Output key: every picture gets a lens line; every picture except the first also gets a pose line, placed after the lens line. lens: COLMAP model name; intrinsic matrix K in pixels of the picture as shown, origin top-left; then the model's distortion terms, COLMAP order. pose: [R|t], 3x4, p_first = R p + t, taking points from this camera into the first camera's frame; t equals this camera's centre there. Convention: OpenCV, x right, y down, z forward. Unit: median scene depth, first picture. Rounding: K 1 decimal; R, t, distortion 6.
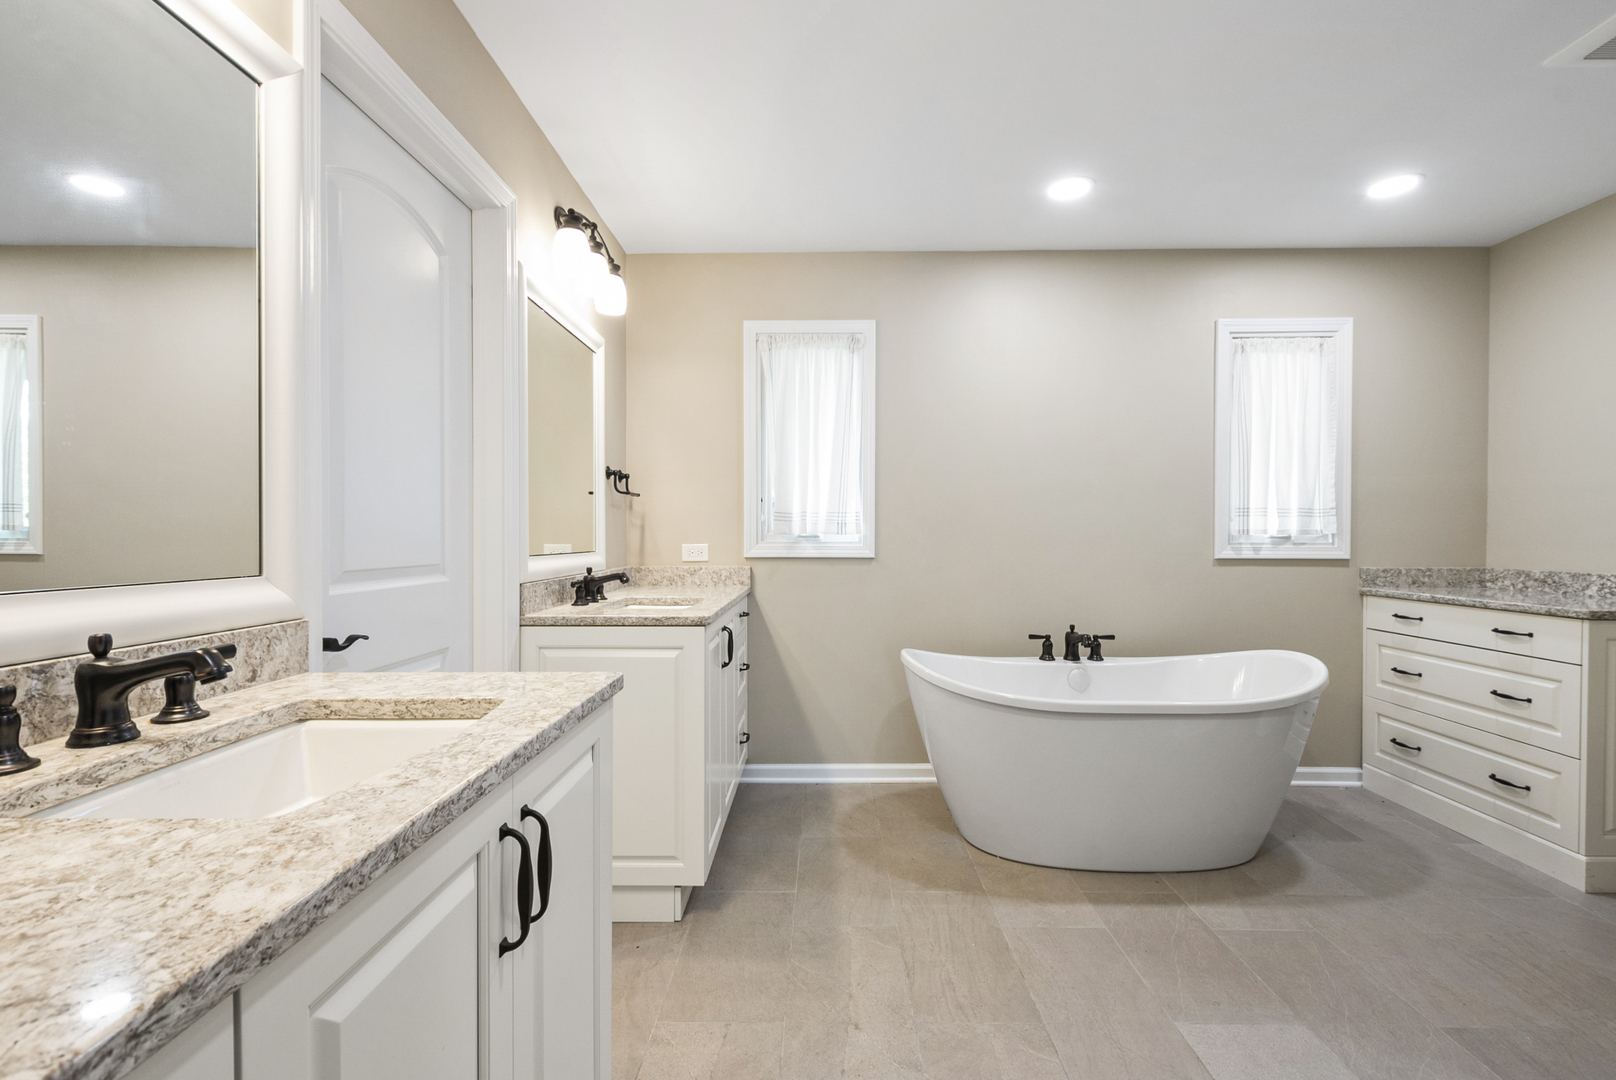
lens RADIAL K [[717.1, 0, 818.8], [0, 717.1, 536.6], [0, 0, 1]] dist [0.006403, -0.002161]
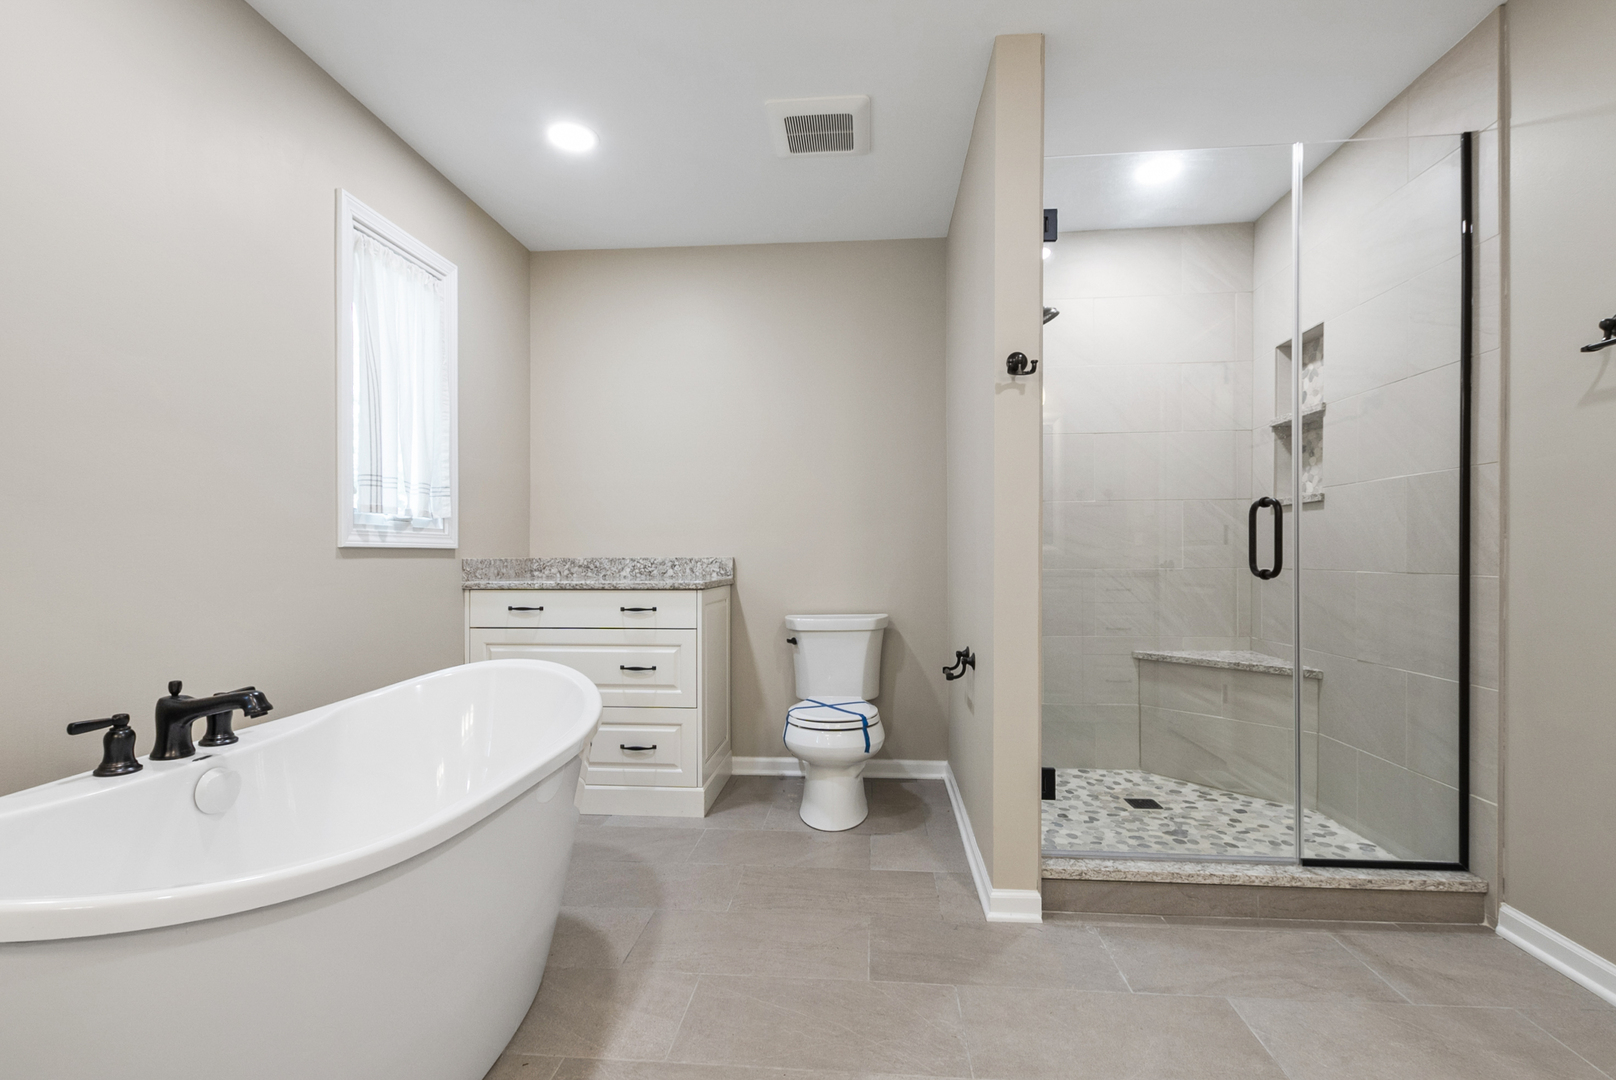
lens RADIAL K [[717.1, 0, 820.0], [0, 717.1, 553.8], [0, 0, 1]] dist [0.006403, -0.002161]
pose [[0.068208, -0.001496, 0.997670, -0.086255], [0.007036, 0.999975, 0.001018, 0.041792], [-0.997646, 0.006950, 0.068217, 0.543304]]
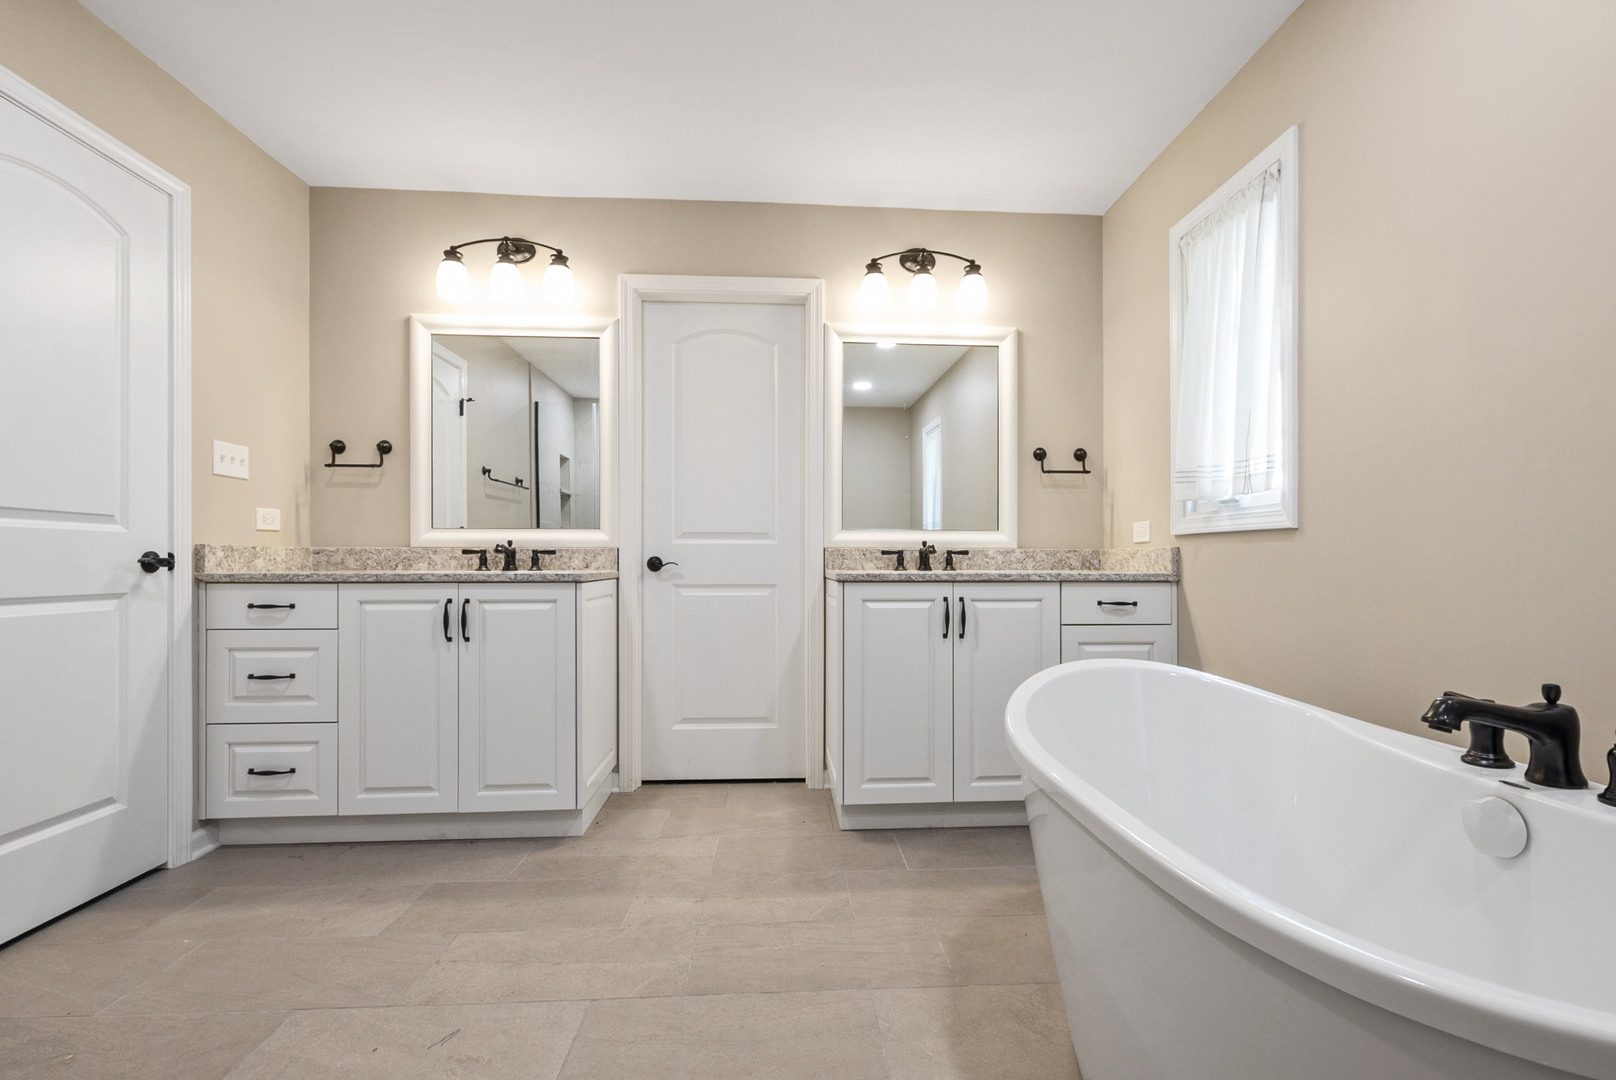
lens RADIAL K [[717.1, 0, 806.1], [0, 717.1, 556.1], [0, 0, 1]] dist [0.006403, -0.002161]
pose [[0.051607, -0.006600, -0.998646, 0.686535], [-0.004343, 0.999967, -0.006833, 0.062167], [0.998658, 0.004689, 0.051577, 0.606434]]
